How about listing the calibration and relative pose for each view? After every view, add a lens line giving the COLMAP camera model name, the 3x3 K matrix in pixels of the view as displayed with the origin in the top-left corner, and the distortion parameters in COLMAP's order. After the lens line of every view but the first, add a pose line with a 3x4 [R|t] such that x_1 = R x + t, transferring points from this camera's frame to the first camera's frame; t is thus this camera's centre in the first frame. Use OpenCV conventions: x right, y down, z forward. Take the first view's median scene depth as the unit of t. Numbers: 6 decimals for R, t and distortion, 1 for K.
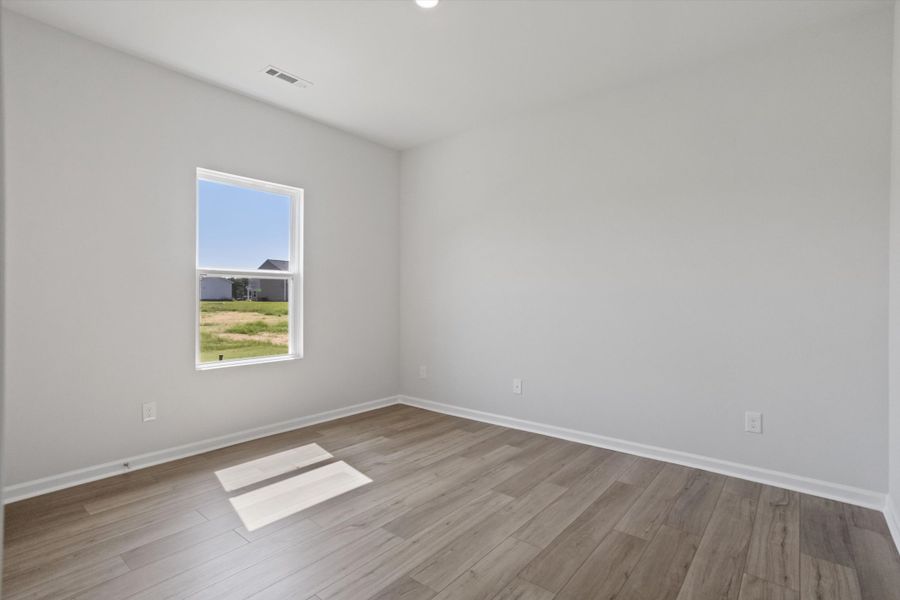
lens RADIAL K [[436.2, 0, 450.0], [0, 436.2, 300.0], [0, 0, 1]] dist [-0.068638, 0.036764]
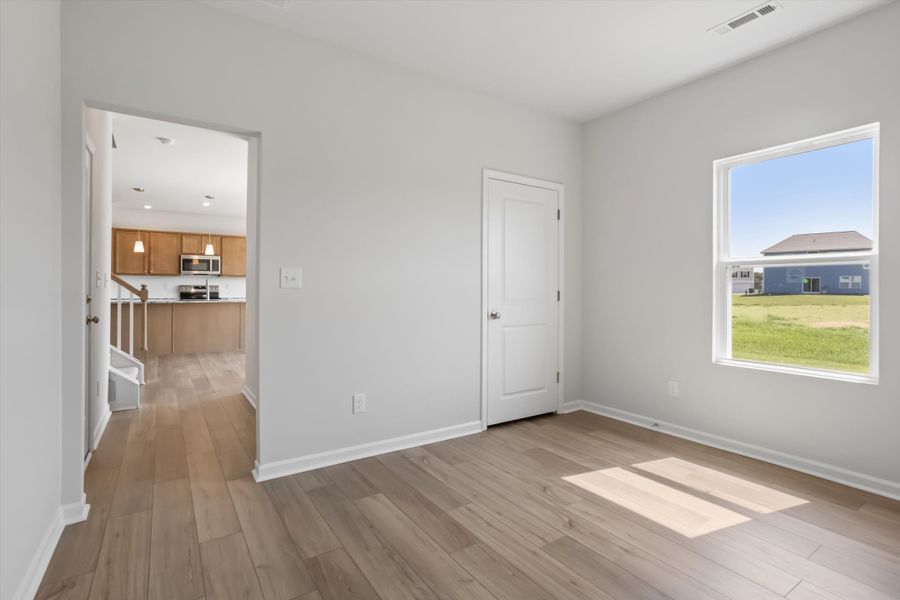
lens RADIAL K [[441.3, 0, 450.0], [0, 441.3, 300.0], [0, 0, 1]] dist [-0.017183, 0.000689]
pose [[-0.295715, 0.026579, -0.954906, 0.719509], [-0.010079, 0.999470, 0.030940, -0.009871], [0.955223, 0.018774, -0.295291, 0.908950]]
